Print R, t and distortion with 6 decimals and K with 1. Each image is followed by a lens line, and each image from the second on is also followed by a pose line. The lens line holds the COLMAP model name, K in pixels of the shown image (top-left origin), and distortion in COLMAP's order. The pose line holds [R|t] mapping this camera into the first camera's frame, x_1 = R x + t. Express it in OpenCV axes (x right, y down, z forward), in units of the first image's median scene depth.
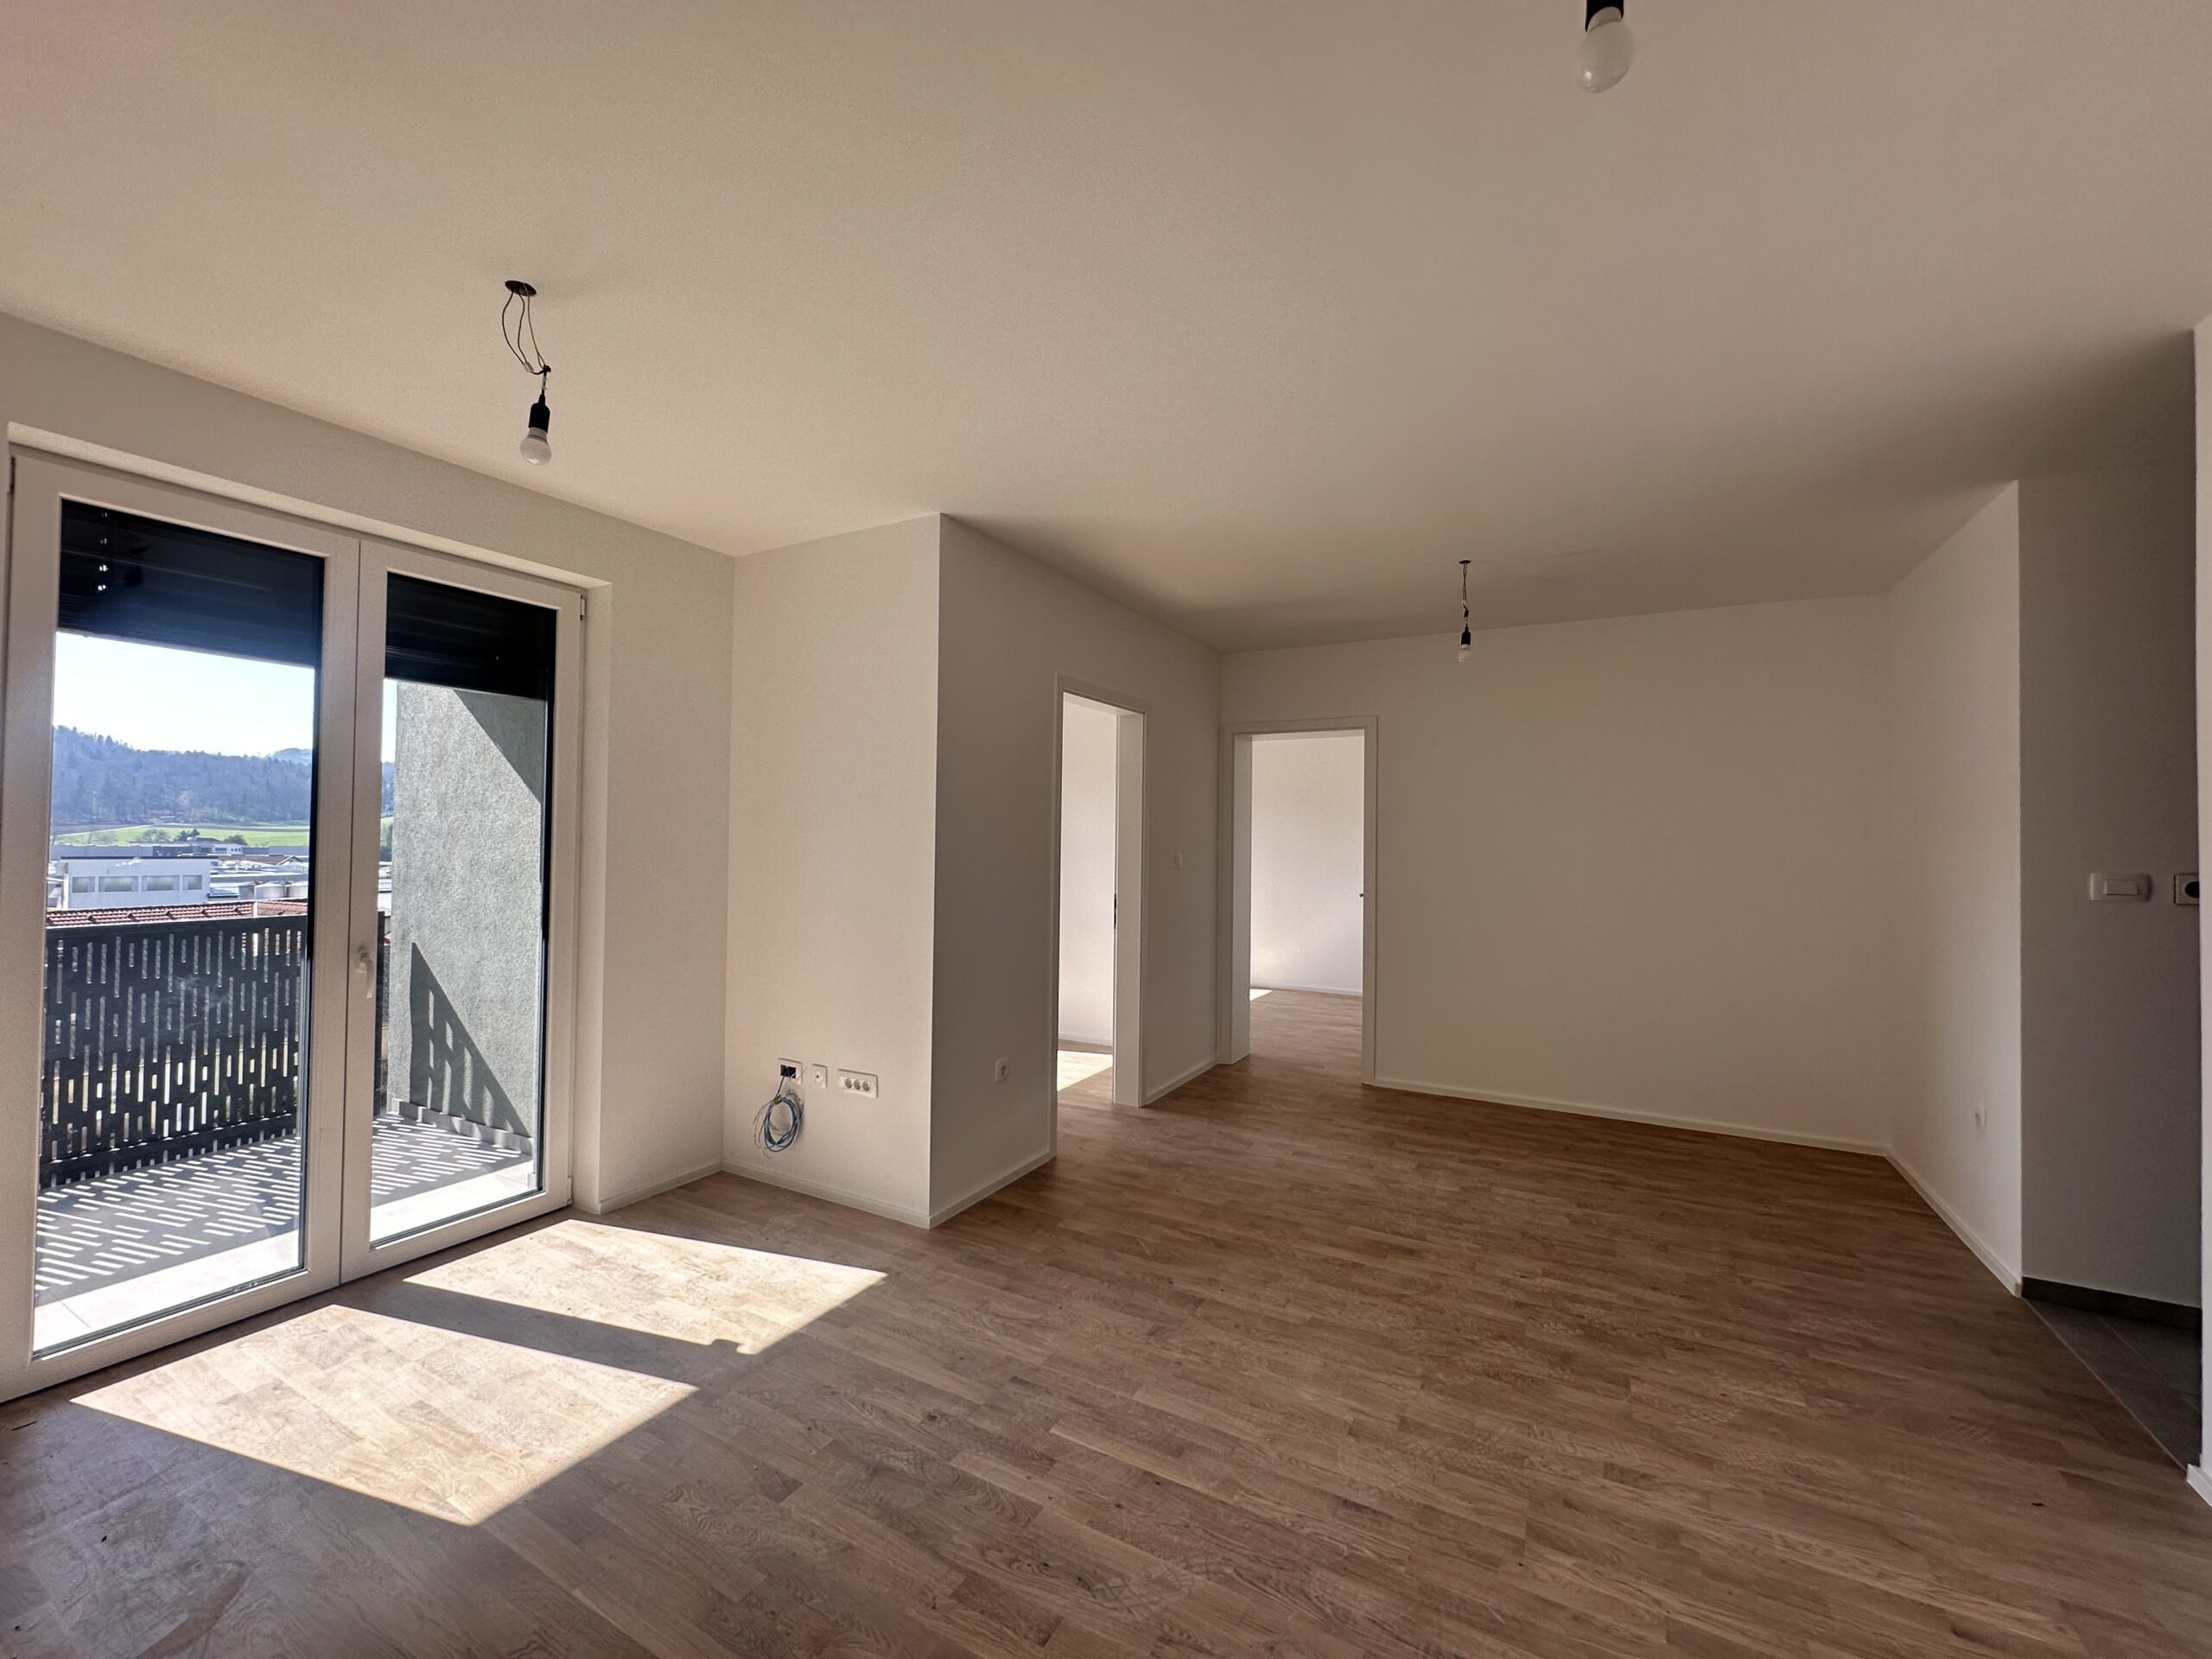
lens RADIAL K [[895.5, 0, 1128.8], [0, 895.5, 827.7], [0, 0, 1]] dist [-0.001874, 0.000482]
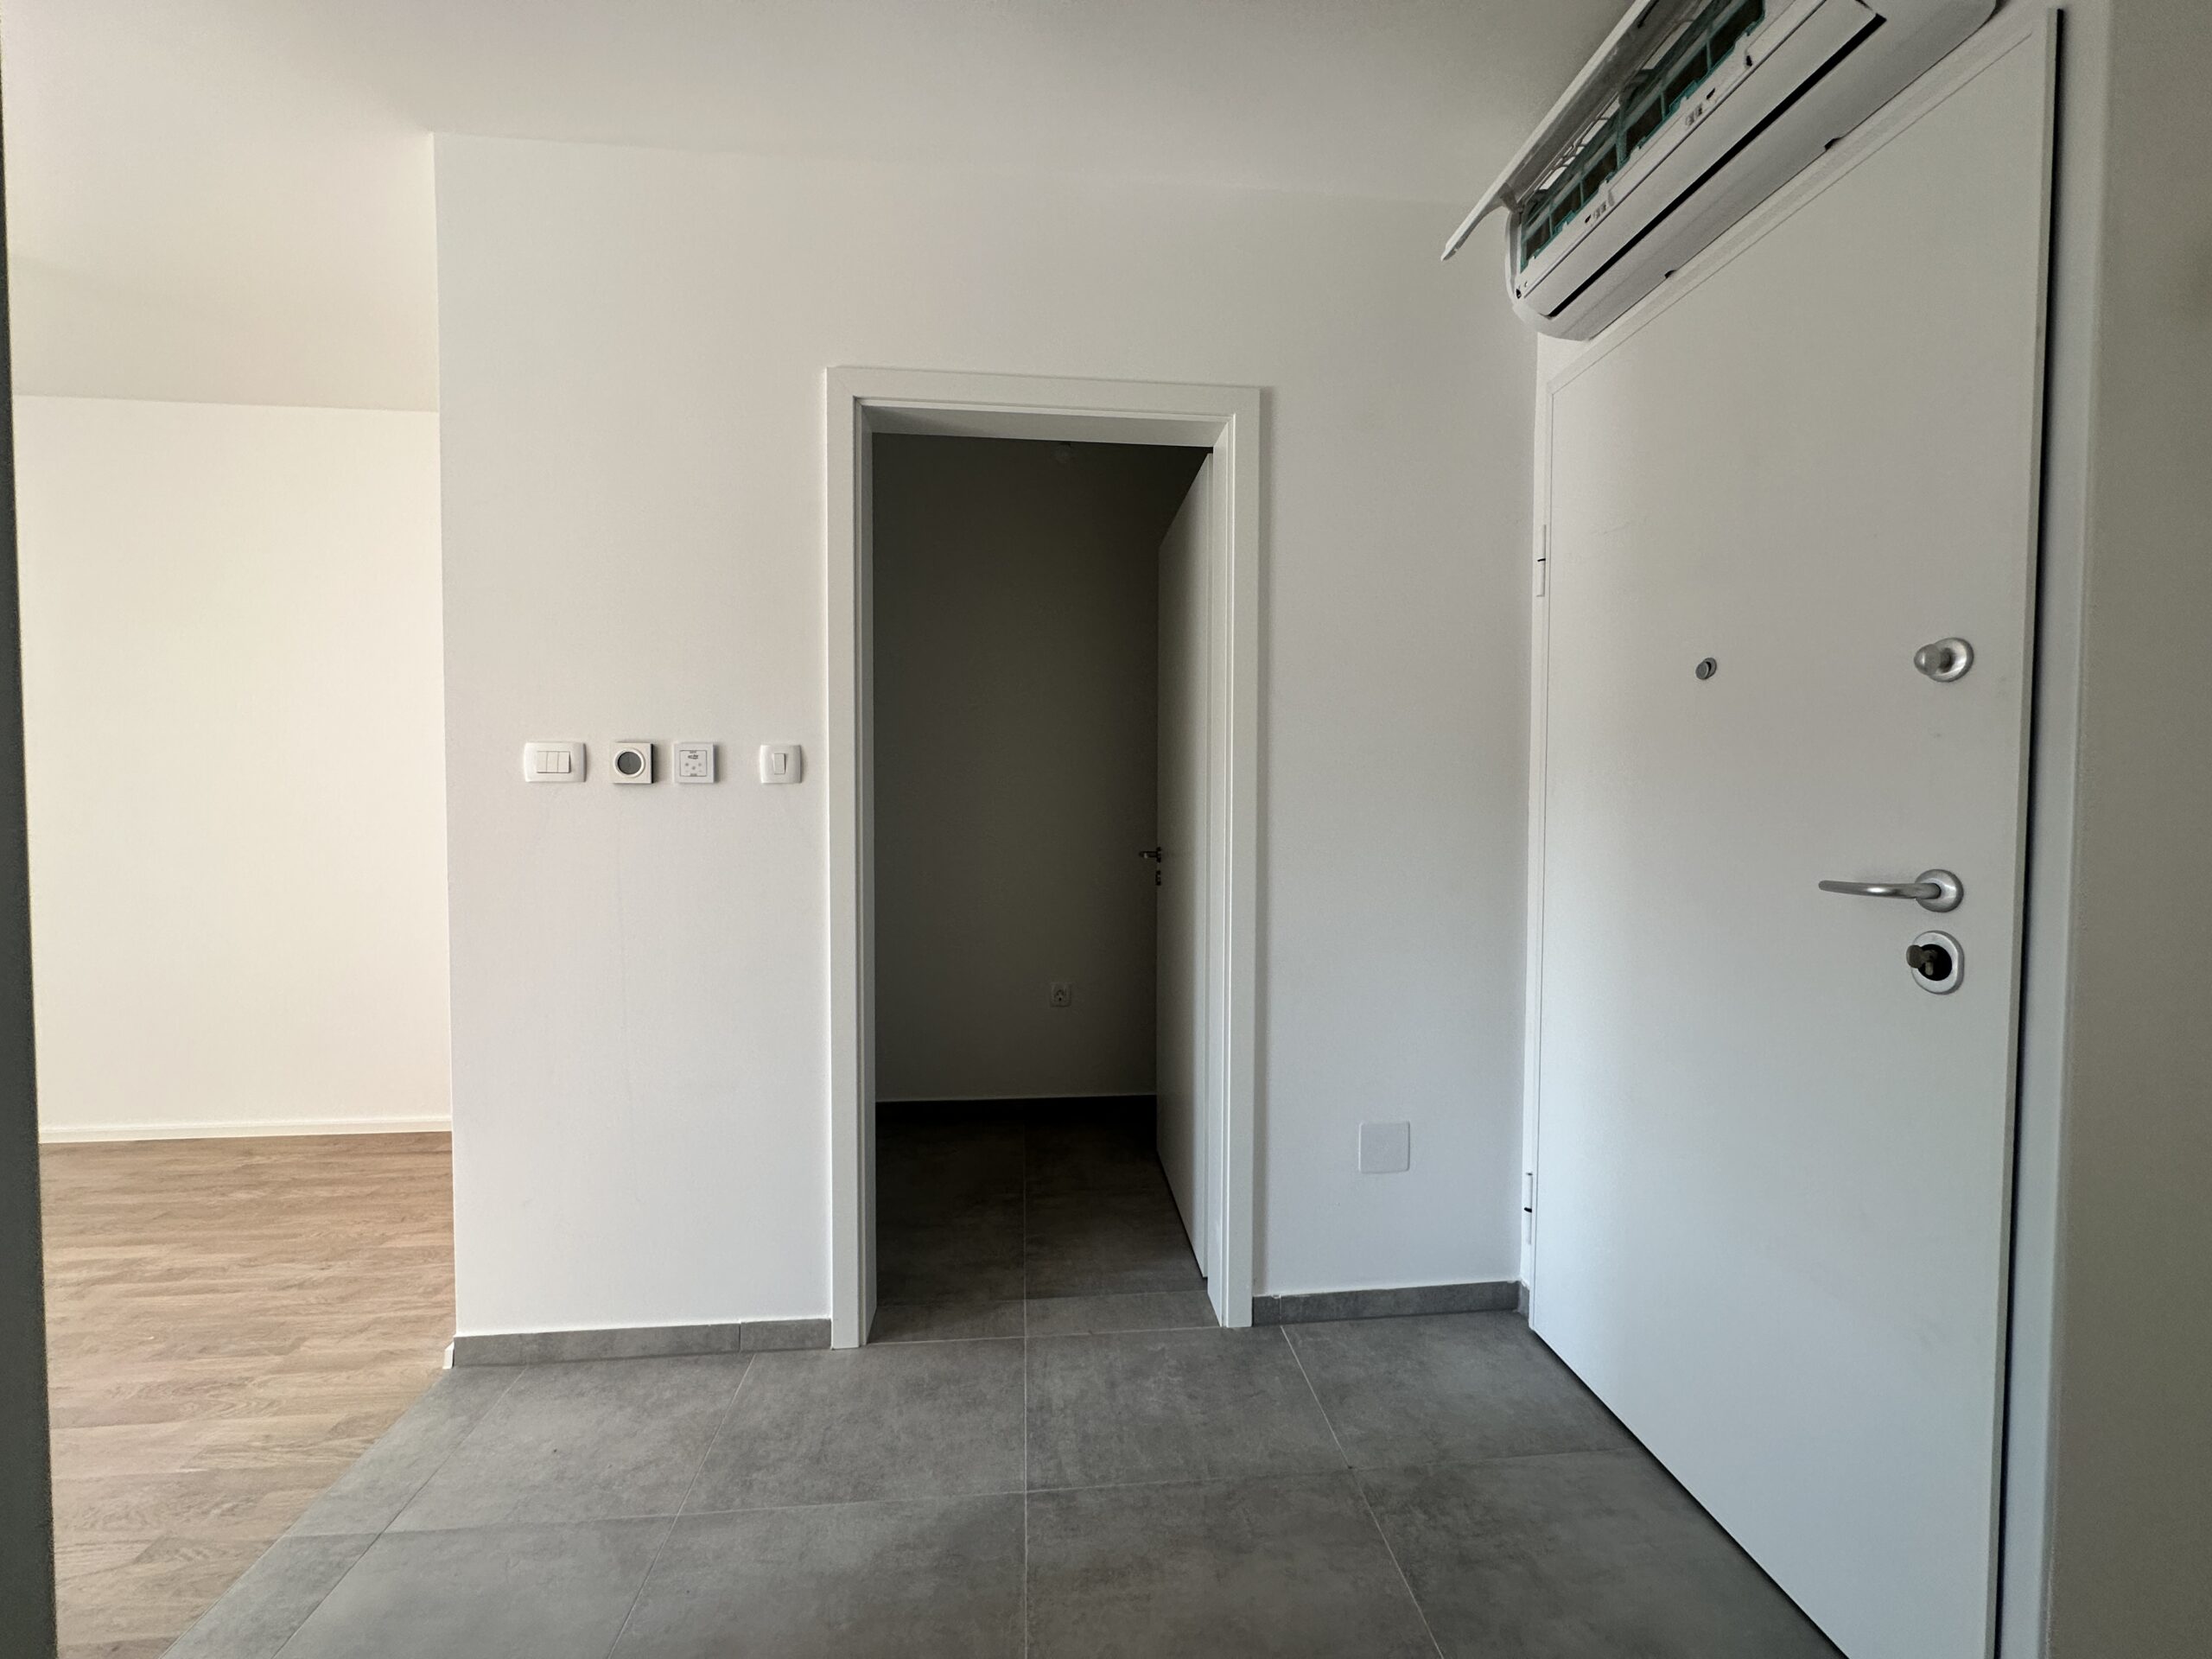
lens RADIAL K [[895.5, 0, 1128.4], [0, 895.5, 814.3], [0, 0, 1]] dist [-0.001874, 0.000482]
pose [[0.821197, -0.010026, 0.570557, 0.778927], [-0.003591, 0.999735, 0.022736, 0.077592], [-0.570634, -0.020720, 0.820943, 0.143322]]
